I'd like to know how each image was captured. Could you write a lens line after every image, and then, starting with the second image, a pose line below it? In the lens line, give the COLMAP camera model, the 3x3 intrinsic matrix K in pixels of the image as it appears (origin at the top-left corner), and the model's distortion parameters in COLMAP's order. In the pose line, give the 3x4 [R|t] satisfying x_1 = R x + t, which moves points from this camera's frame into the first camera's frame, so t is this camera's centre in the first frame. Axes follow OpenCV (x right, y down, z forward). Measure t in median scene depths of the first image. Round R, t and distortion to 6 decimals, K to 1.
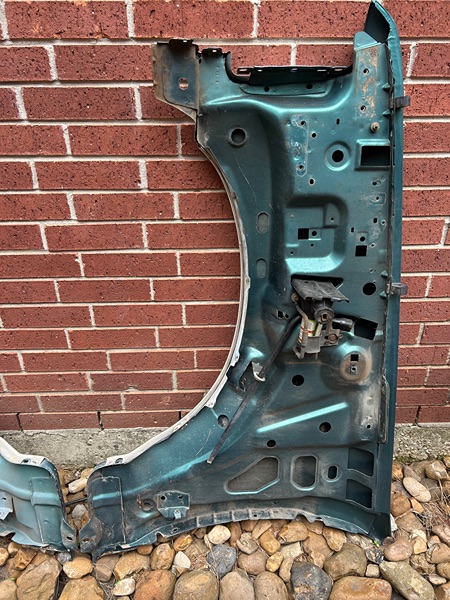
lens RADIAL K [[459.8, 0, 228.8], [0, 459.8, 302.7], [0, 0, 1]] dist [0.048782, -0.062041]
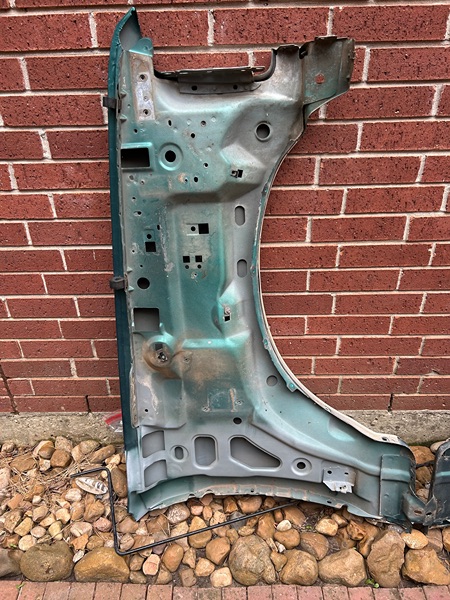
lens RADIAL K [[459.8, 0, 219.5], [0, 459.8, 301.7], [0, 0, 1]] dist [0.048782, -0.062041]
pose [[0.998892, 0.003268, -0.046939, -0.721153], [-0.001663, 0.999414, 0.034188, -0.009830], [0.047023, -0.034072, 0.998313, -0.065930]]
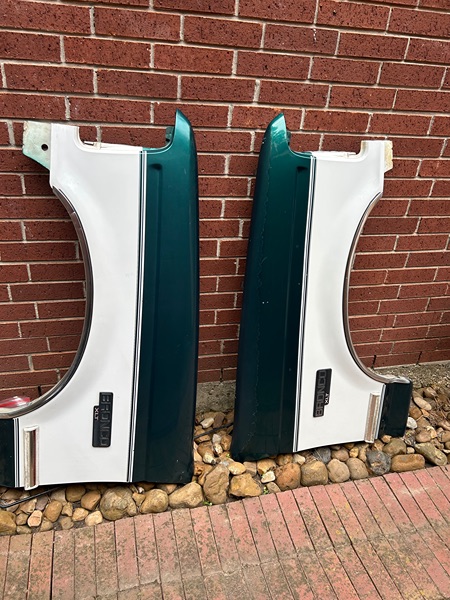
lens RADIAL K [[459.8, 0, 226.7], [0, 459.8, 301.3], [0, 0, 1]] dist [0.048782, -0.062041]
pose [[0.973457, -0.036446, 0.225948, -0.670638], [0.034686, 0.999329, 0.011756, 0.014238], [-0.226225, -0.003606, 0.974068, -0.437150]]
